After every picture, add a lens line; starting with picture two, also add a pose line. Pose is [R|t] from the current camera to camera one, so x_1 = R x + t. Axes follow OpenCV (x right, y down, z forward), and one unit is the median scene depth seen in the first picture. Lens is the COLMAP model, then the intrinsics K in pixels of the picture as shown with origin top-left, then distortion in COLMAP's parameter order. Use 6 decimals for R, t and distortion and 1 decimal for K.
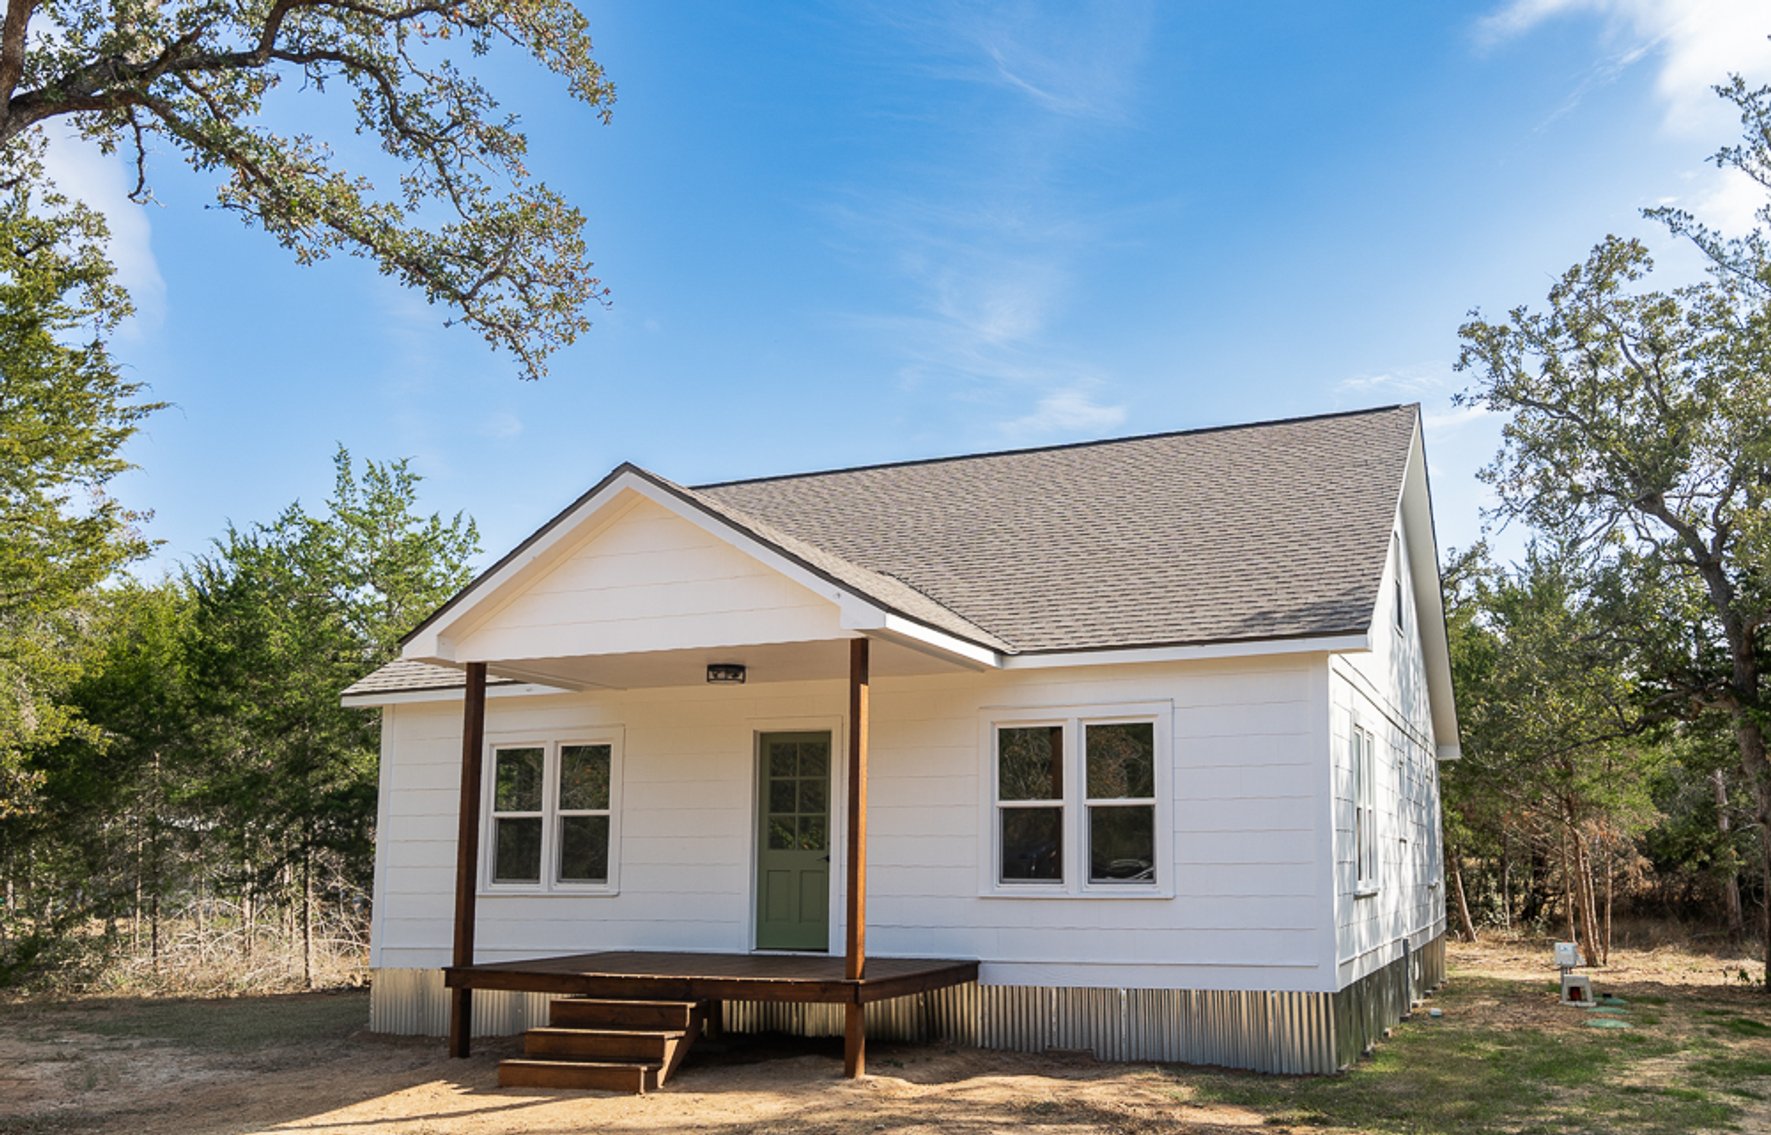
lens RADIAL K [[1430.1, 0, 986.4], [0, 1430.1, 679.2], [0, 0, 1]] dist [-0.000529, 0.009163]
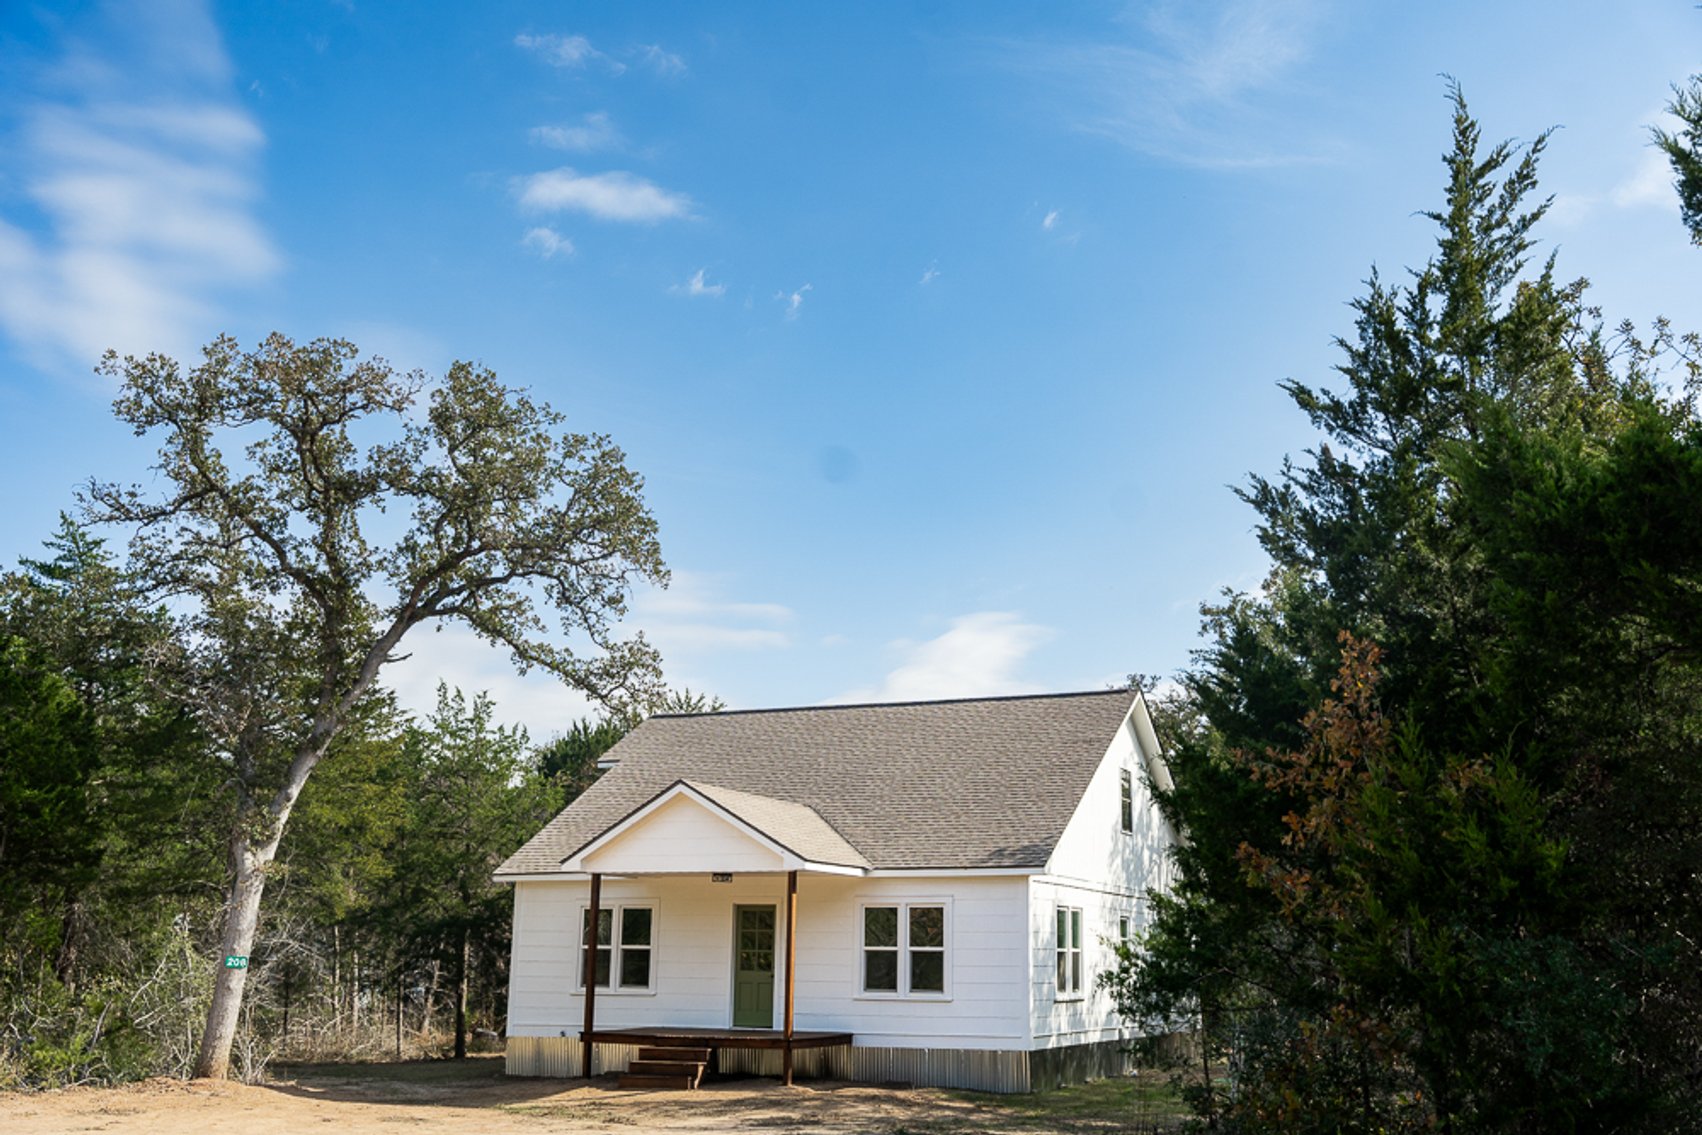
lens RADIAL K [[1612.0, 0, 850.4], [0, 1612.0, 568.5], [0, 0, 1]] dist [0.000628, 0.001570]
pose [[0.998723, 0.001299, -0.050504, 0.097516], [-0.006911, 0.993783, -0.111117, -0.175875], [0.050046, 0.111324, 0.992523, -1.176032]]
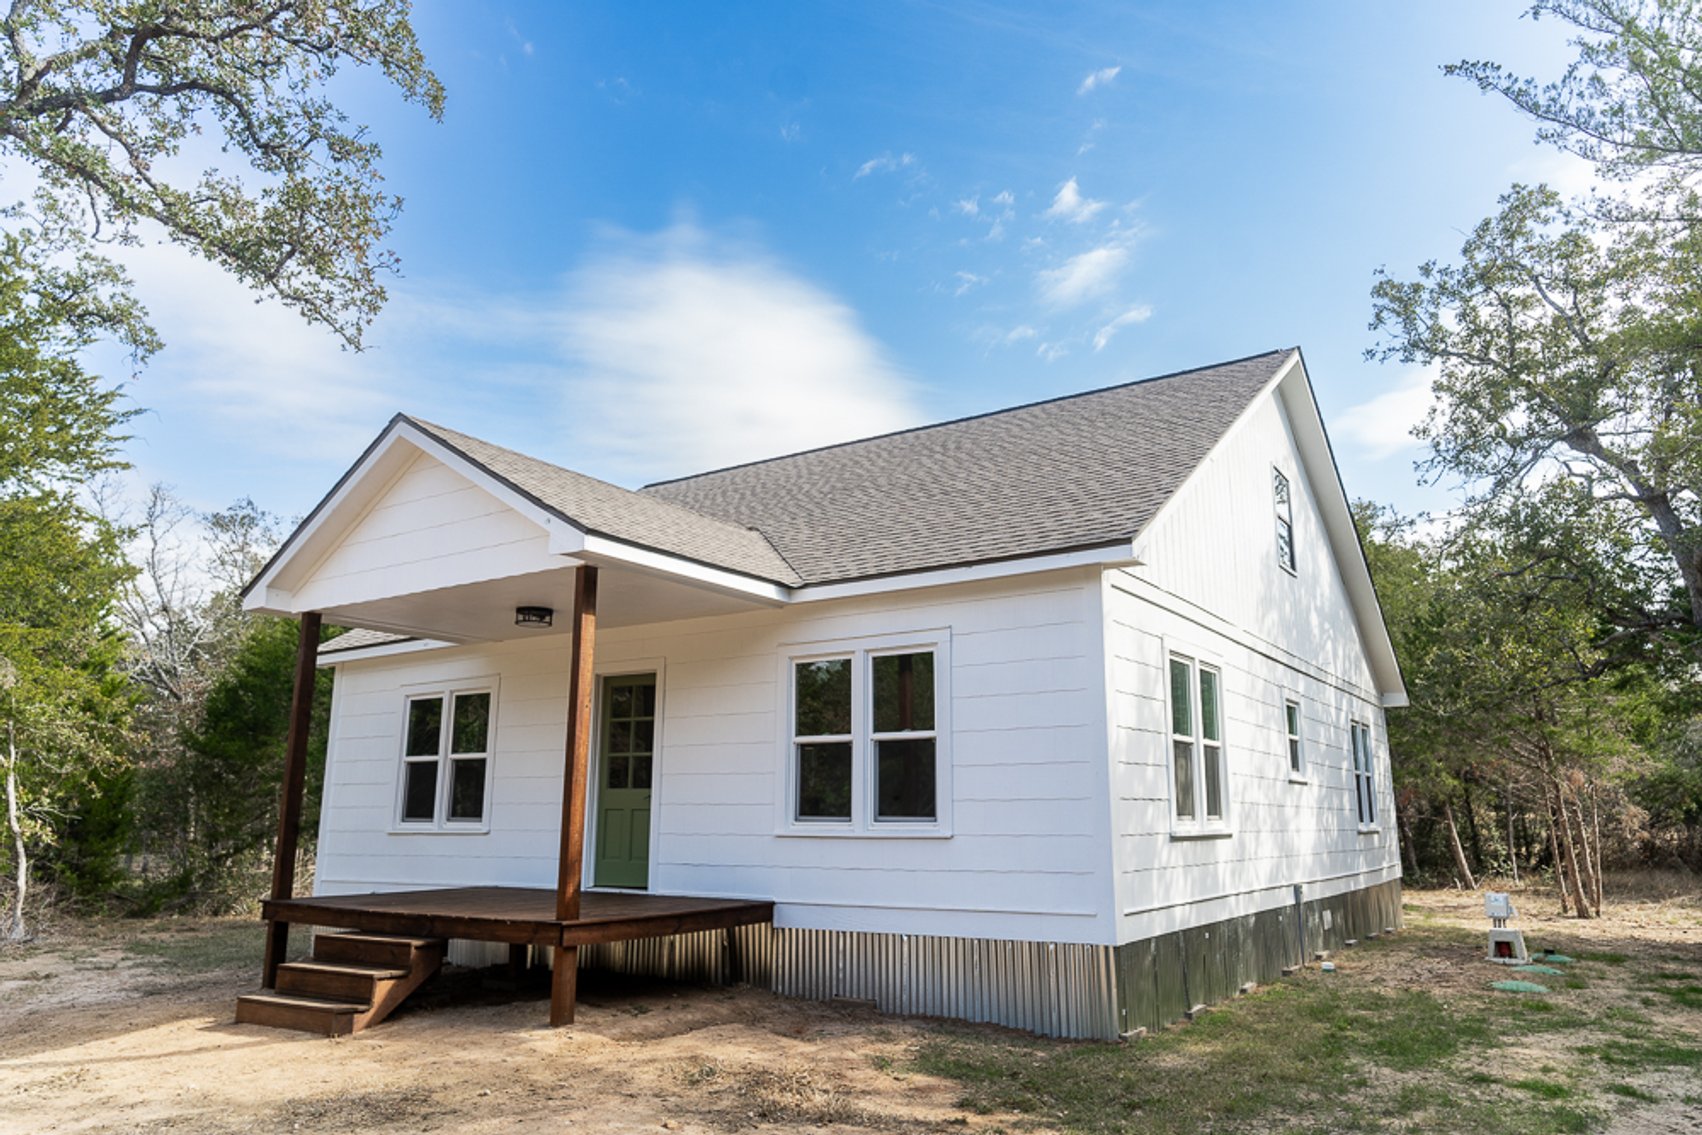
lens RADIAL K [[1130.5, 0, 858.4], [0, 1130.5, 565.8], [0, 0, 1]] dist [0.000881, 0.001526]
pose [[0.978013, -0.042746, -0.204116, 0.218516], [0.023938, 0.995309, -0.093736, 0.041821], [0.207165, 0.086789, 0.974449, 0.237267]]
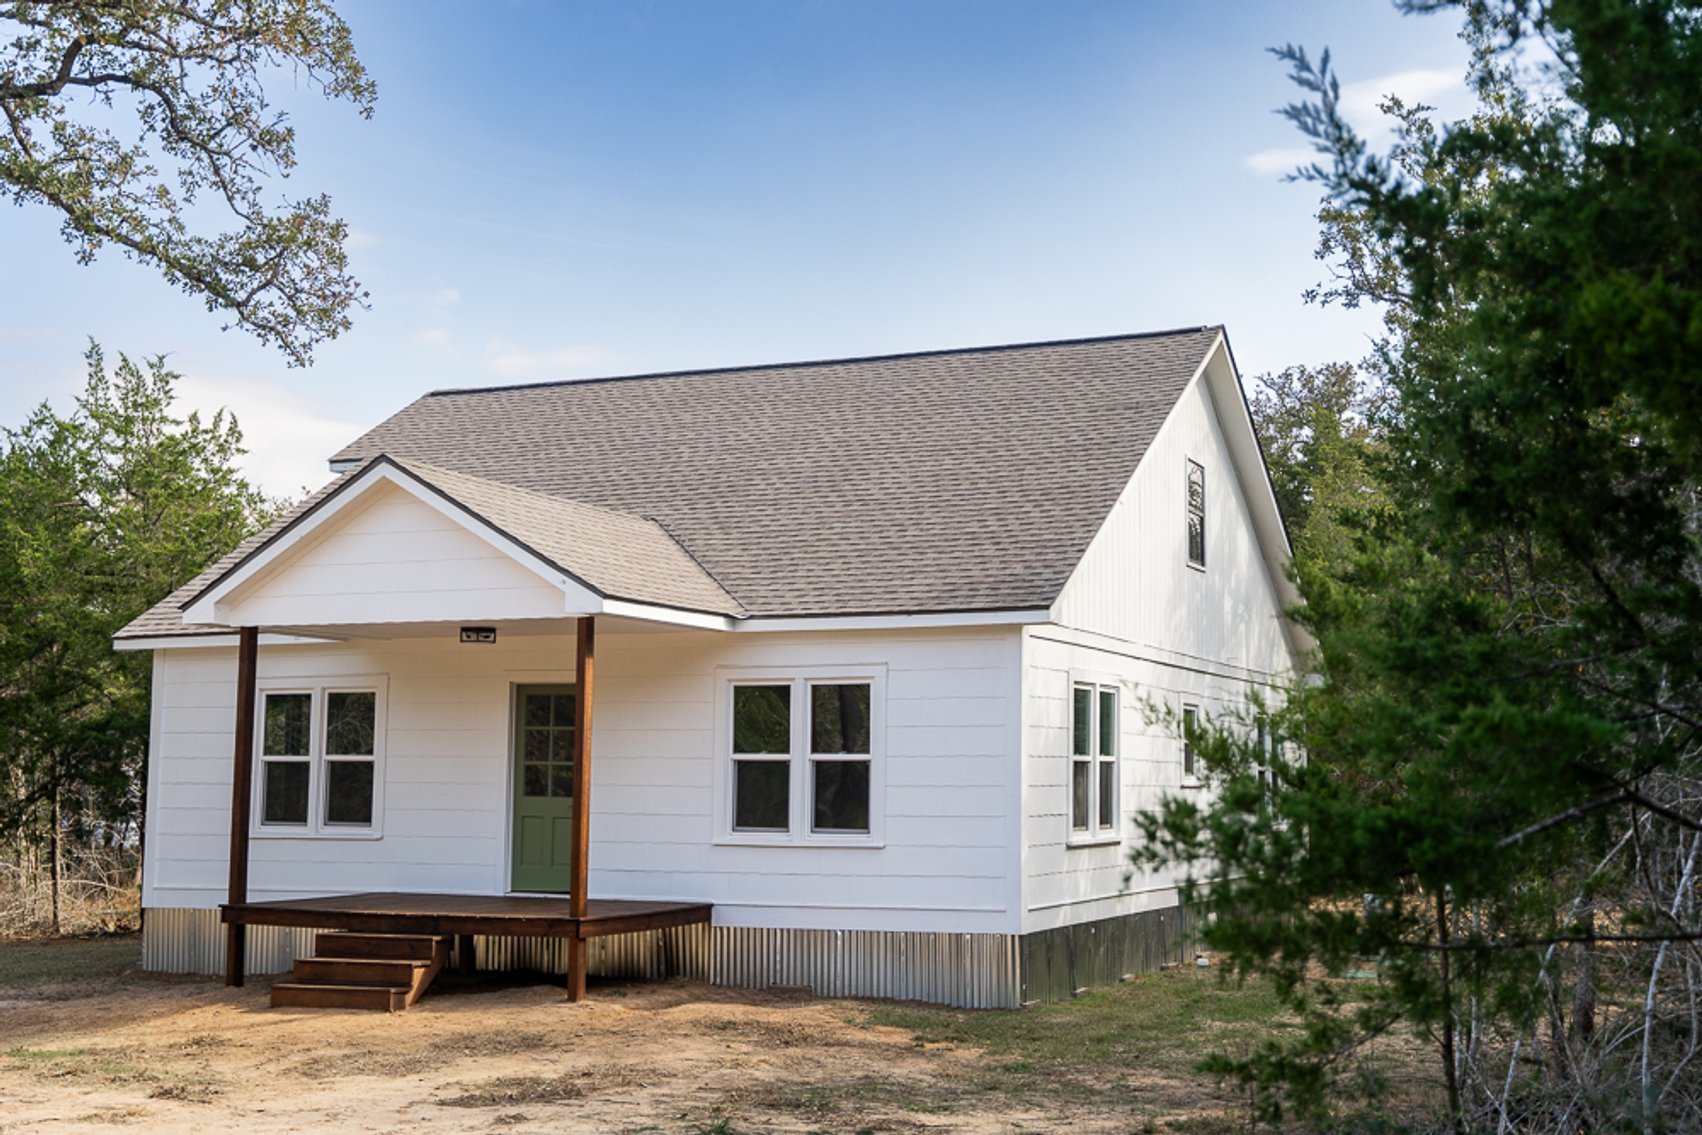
lens RADIAL K [[2036.0, 0, 856.7], [0, 2036.0, 540.4], [0, 0, 1]] dist [0.018790, -0.013096]
pose [[0.999134, 0.002674, -0.041524, 0.164958], [-0.002262, 0.999948, 0.009957, -0.090387], [0.041549, -0.009854, 0.999088, -0.515912]]
